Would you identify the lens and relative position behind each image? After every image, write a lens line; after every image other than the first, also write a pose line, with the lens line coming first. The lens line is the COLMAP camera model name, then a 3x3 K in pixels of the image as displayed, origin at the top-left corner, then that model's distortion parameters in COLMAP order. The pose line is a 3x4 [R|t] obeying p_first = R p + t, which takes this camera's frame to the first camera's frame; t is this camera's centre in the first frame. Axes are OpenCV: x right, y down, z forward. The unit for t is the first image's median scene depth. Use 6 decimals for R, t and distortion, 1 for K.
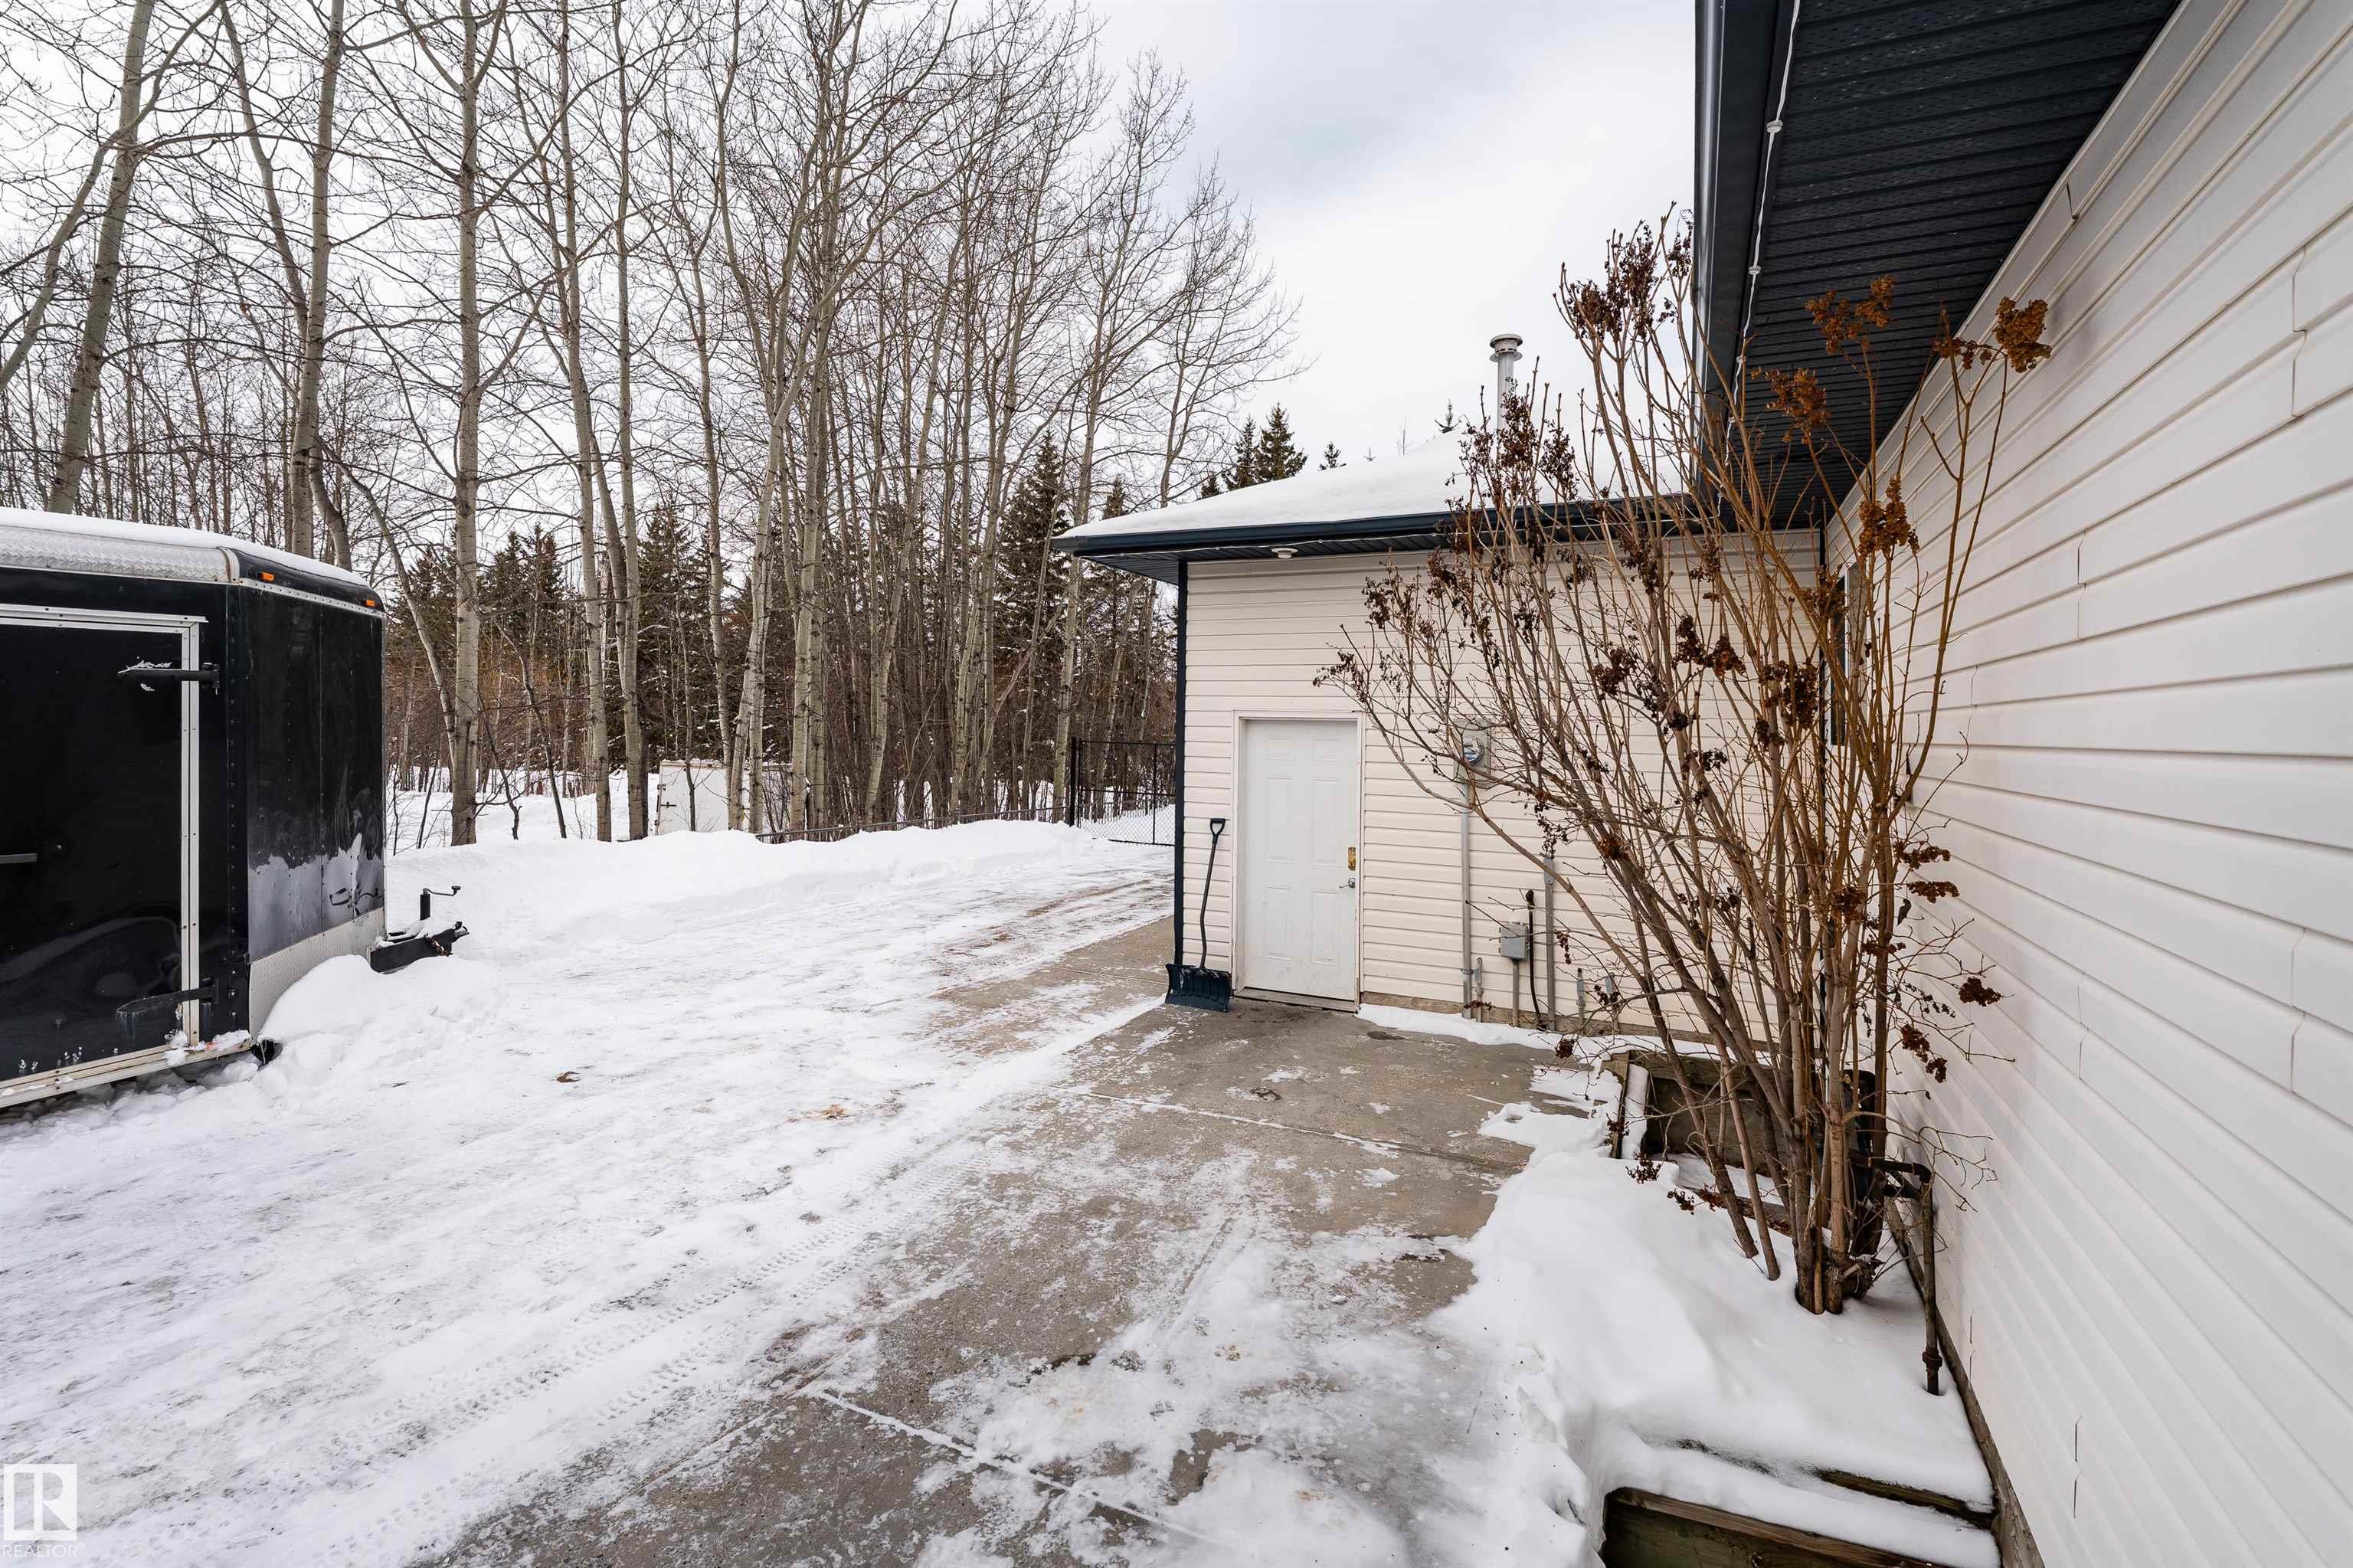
lens RADIAL K [[1074.0, 0, 1190.3], [0, 1074.0, 720.1], [0, 0, 1]] dist [-0.000365, -0.000116]
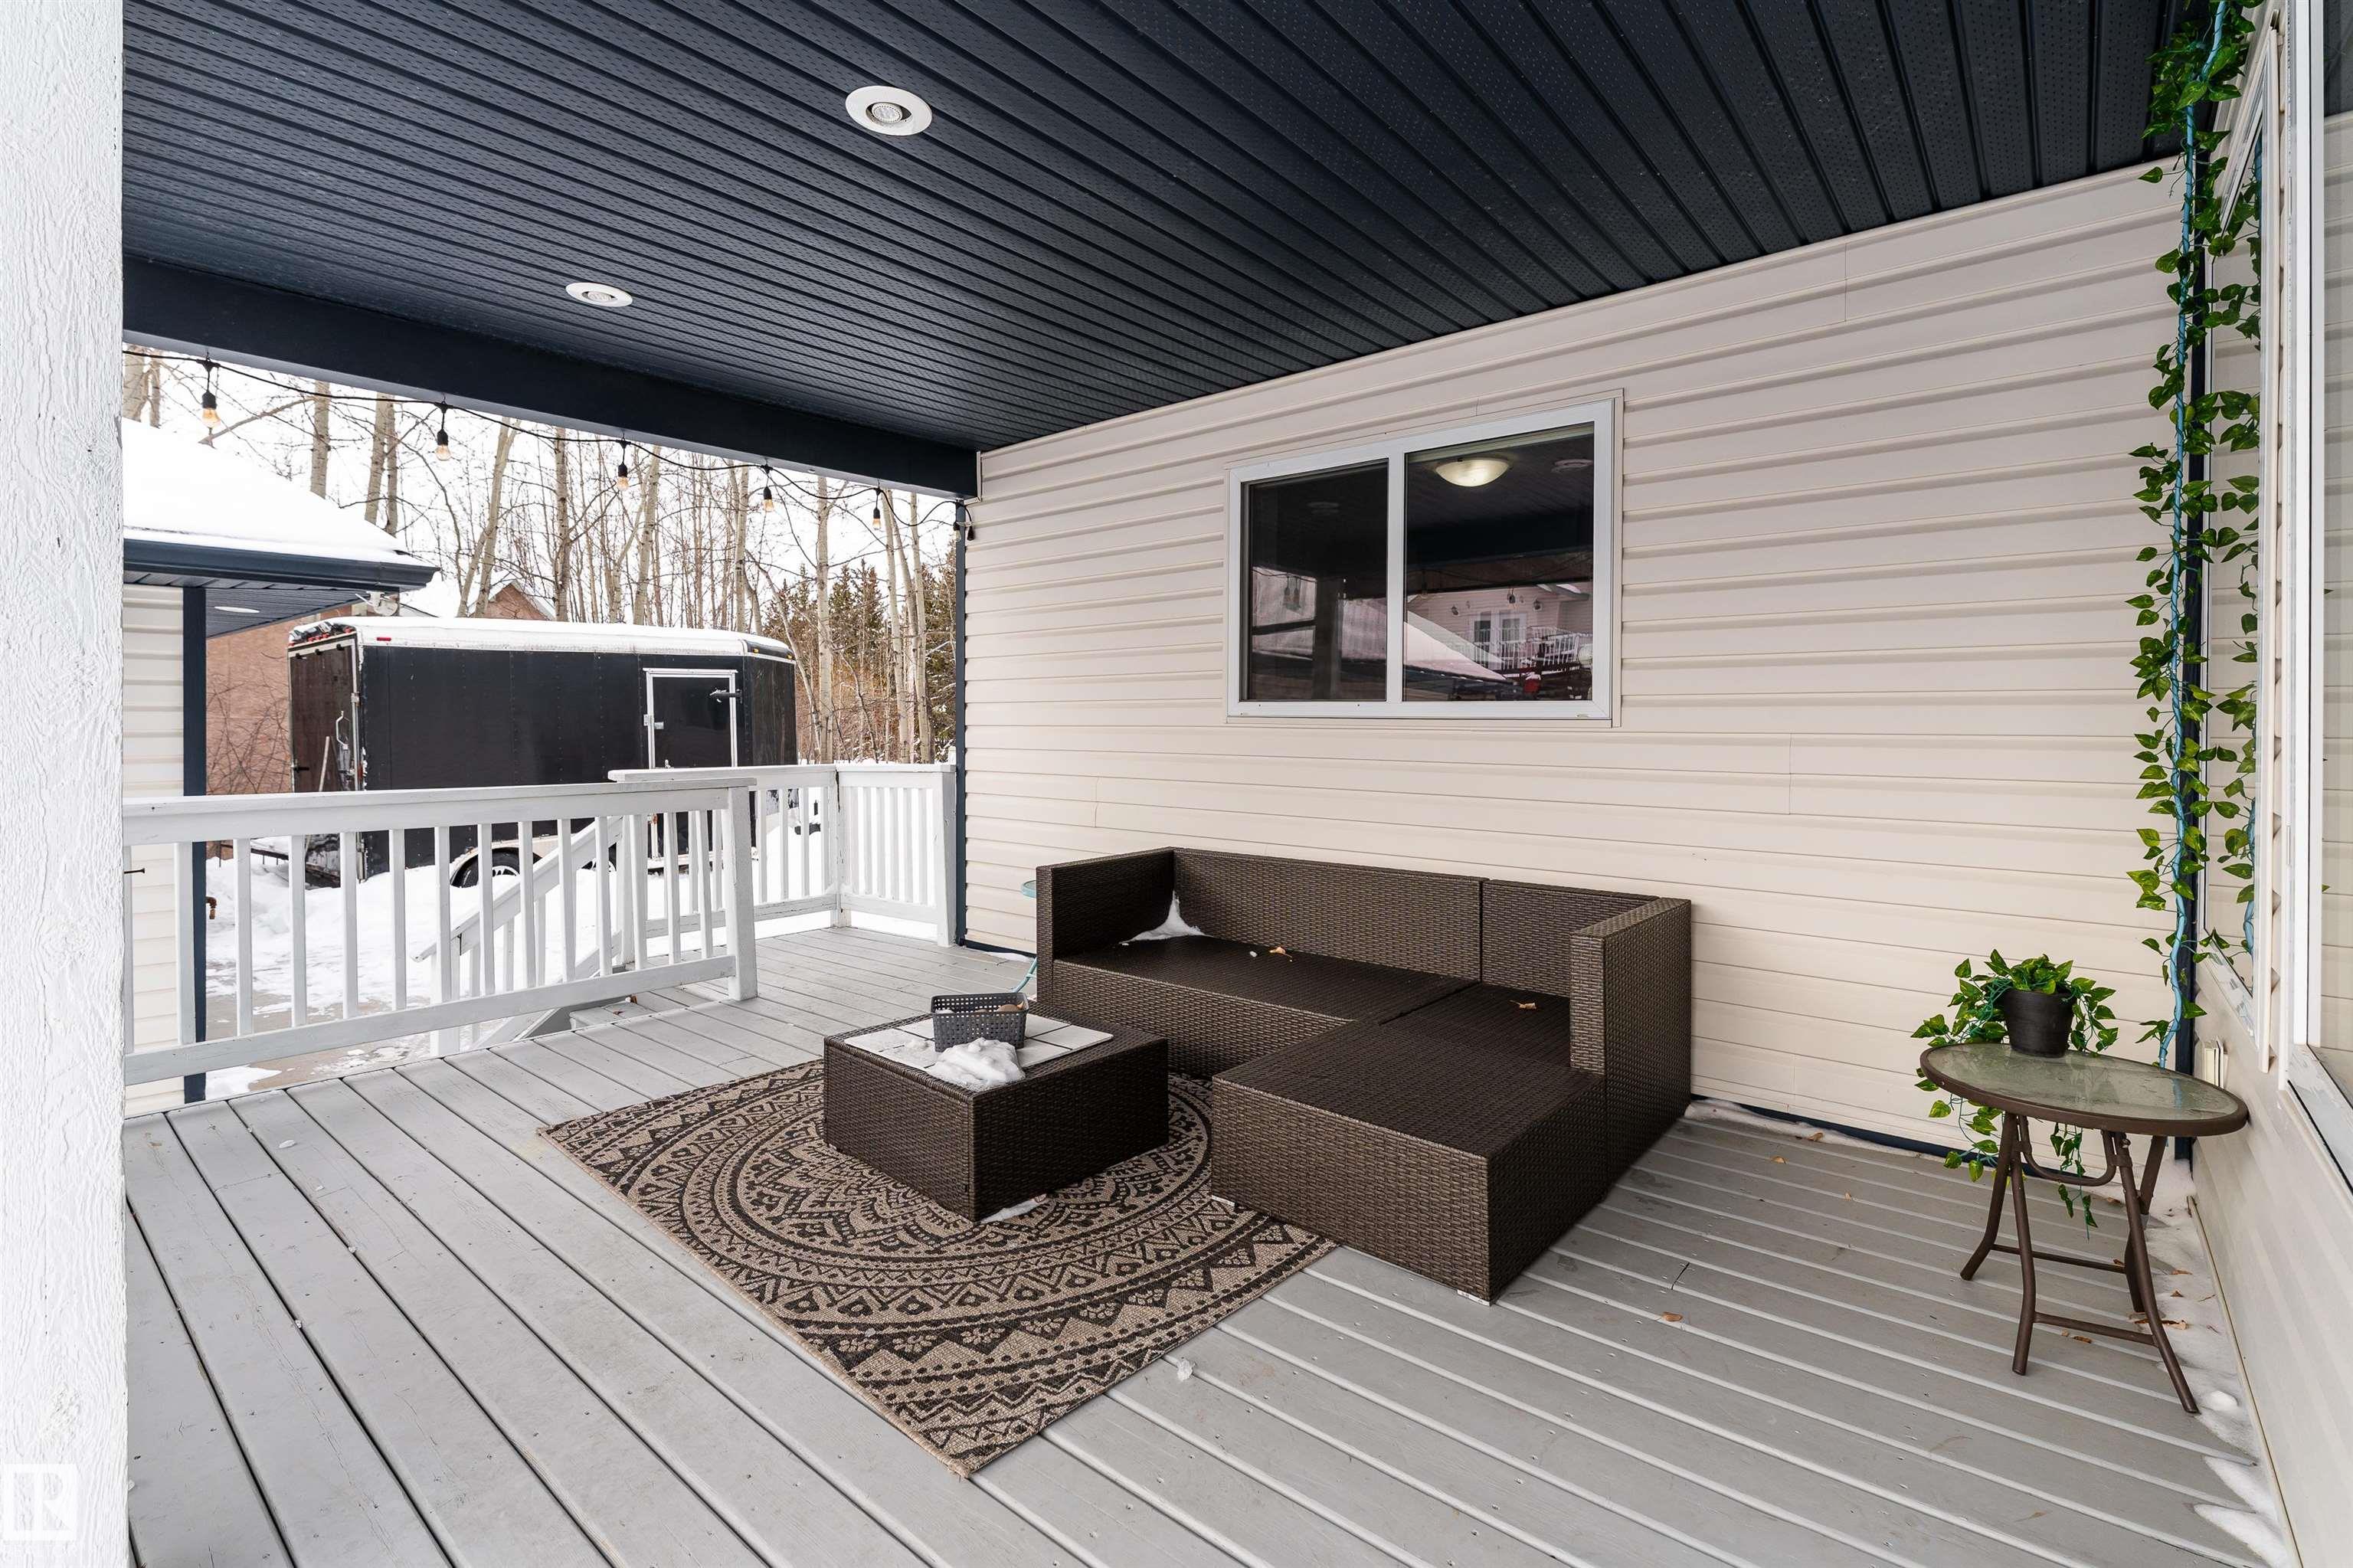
lens RADIAL K [[1074.0, 0, 1177.2], [0, 1074.0, 724.5], [0, 0, 1]] dist [-0.000365, -0.000116]
pose [[0.964811, -0.017988, -0.262330, 0.183783], [0.020742, 0.999755, 0.007733, 0.007279], [0.262127, -0.012902, 0.964947, -0.298138]]
